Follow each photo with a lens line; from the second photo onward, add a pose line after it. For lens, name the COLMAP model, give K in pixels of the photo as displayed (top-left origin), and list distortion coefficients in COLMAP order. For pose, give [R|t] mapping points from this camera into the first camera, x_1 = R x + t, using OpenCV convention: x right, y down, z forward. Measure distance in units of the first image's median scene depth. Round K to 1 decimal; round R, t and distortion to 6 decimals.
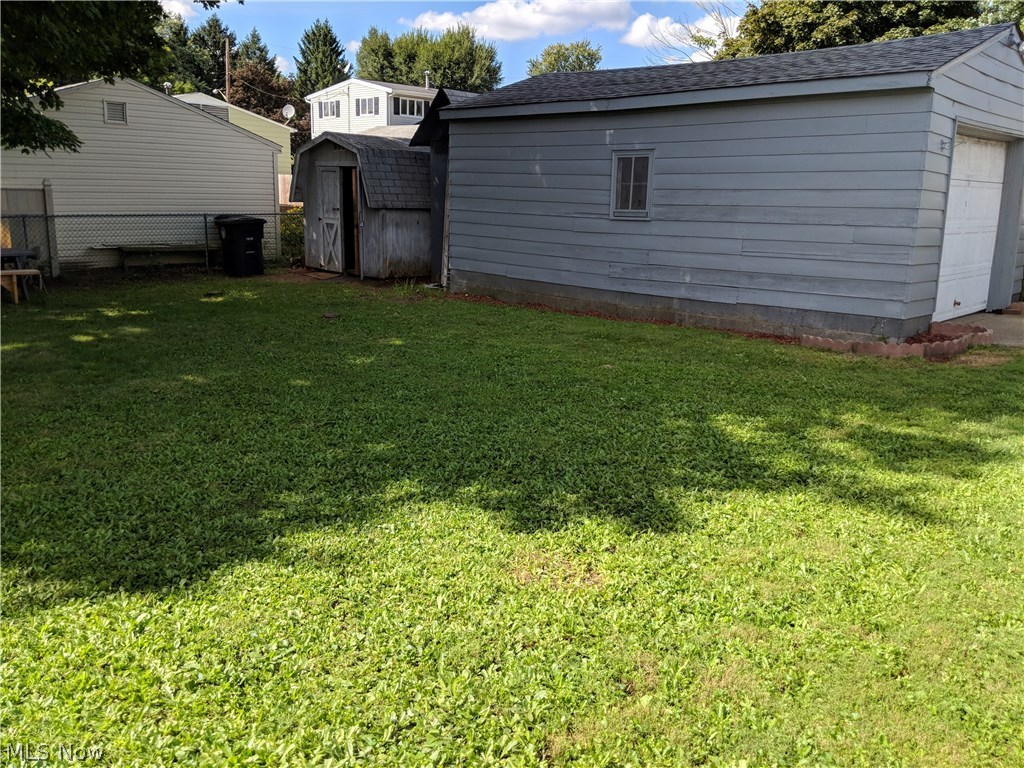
lens RADIAL K [[831.3, 0, 512.2], [0, 831.3, 386.0], [0, 0, 1]] dist [0.060232, -0.118454]
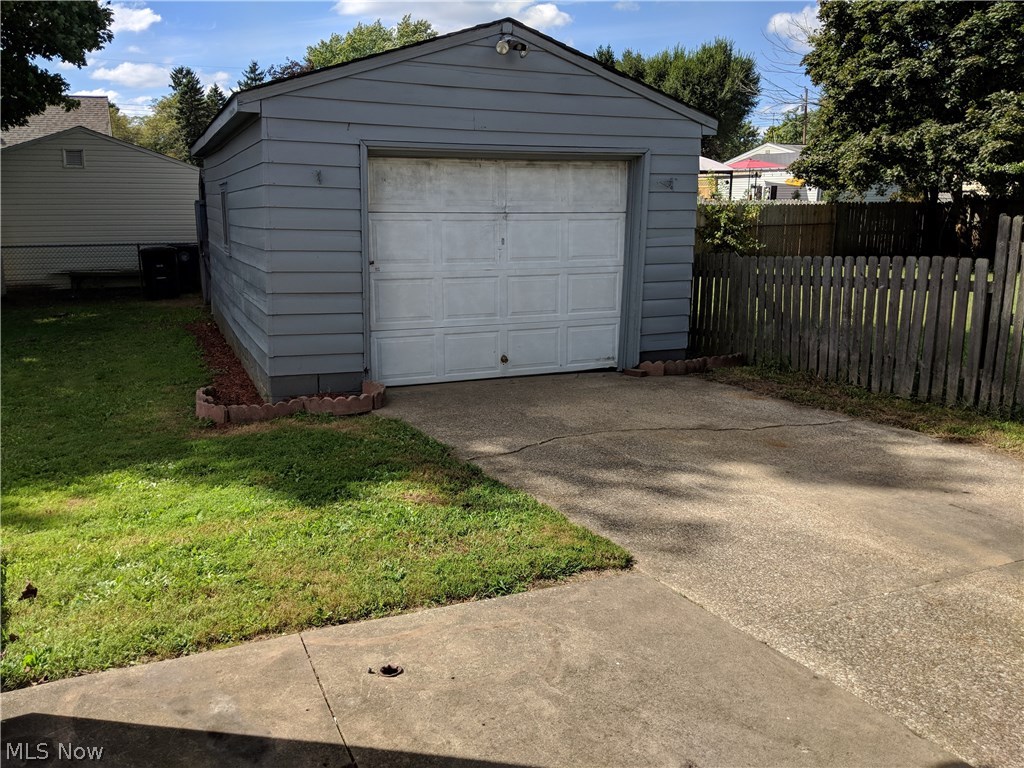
lens RADIAL K [[831.3, 0, 511.0], [0, 831.3, 379.1], [0, 0, 1]] dist [0.060232, -0.118454]
pose [[0.920135, 0.061195, -0.386791, 0.535102], [-0.072012, 0.997312, -0.013522, -0.042633], [0.384924, 0.040296, 0.922068, 0.150978]]
